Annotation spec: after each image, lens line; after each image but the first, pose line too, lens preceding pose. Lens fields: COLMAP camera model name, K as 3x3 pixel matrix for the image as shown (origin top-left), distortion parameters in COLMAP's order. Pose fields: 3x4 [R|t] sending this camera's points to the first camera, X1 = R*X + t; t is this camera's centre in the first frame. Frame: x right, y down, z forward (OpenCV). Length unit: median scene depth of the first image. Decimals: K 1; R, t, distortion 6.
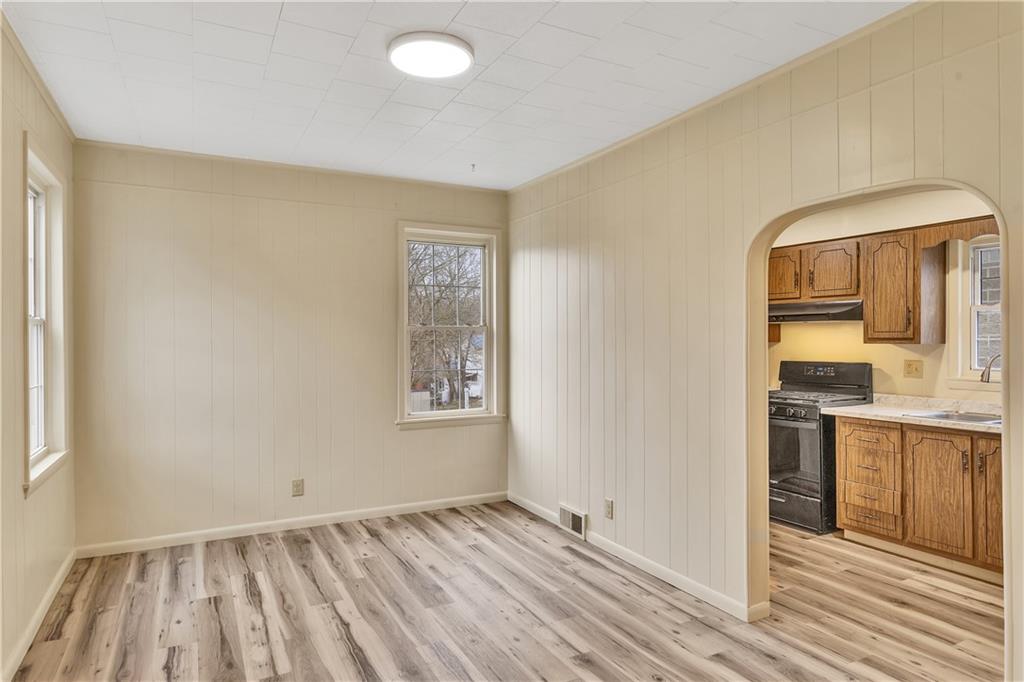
lens RADIAL K [[607.1, 0, 505.9], [0, 607.1, 340.9], [0, 0, 1]] dist [-0.006151, 0.001301]
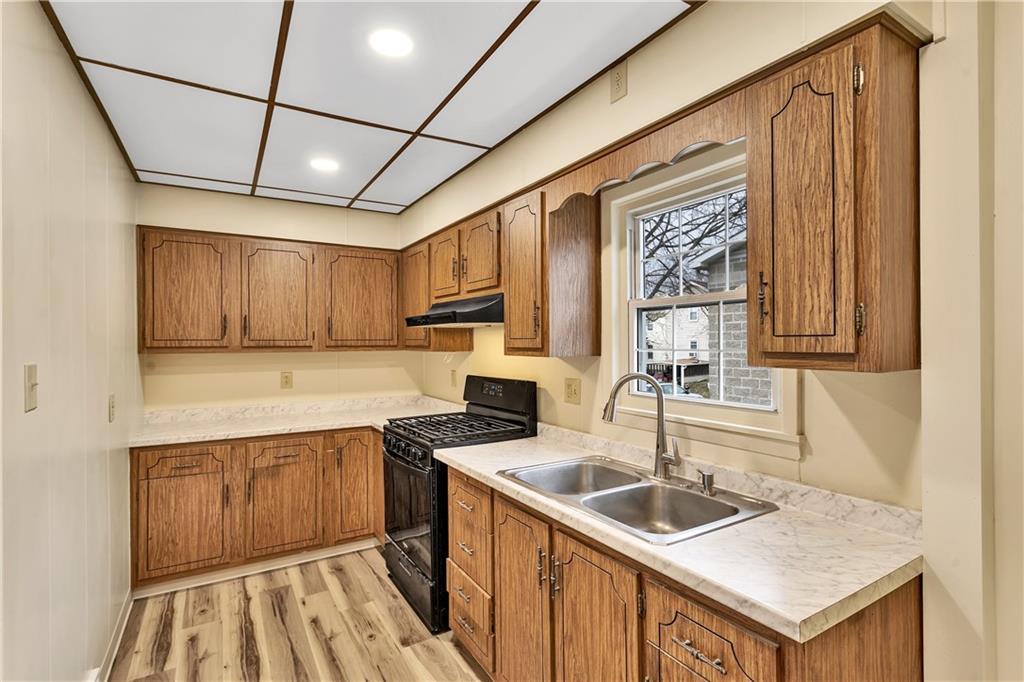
lens RADIAL K [[480.0, 0, 505.3], [0, 480.0, 339.5], [0, 0, 1]] dist [-0.002096, 0.001503]
pose [[0.998288, -0.003128, 0.058405, 0.581262], [0.003696, 0.999947, -0.009626, -0.009090], [-0.058372, 0.009826, 0.998247, 0.458360]]
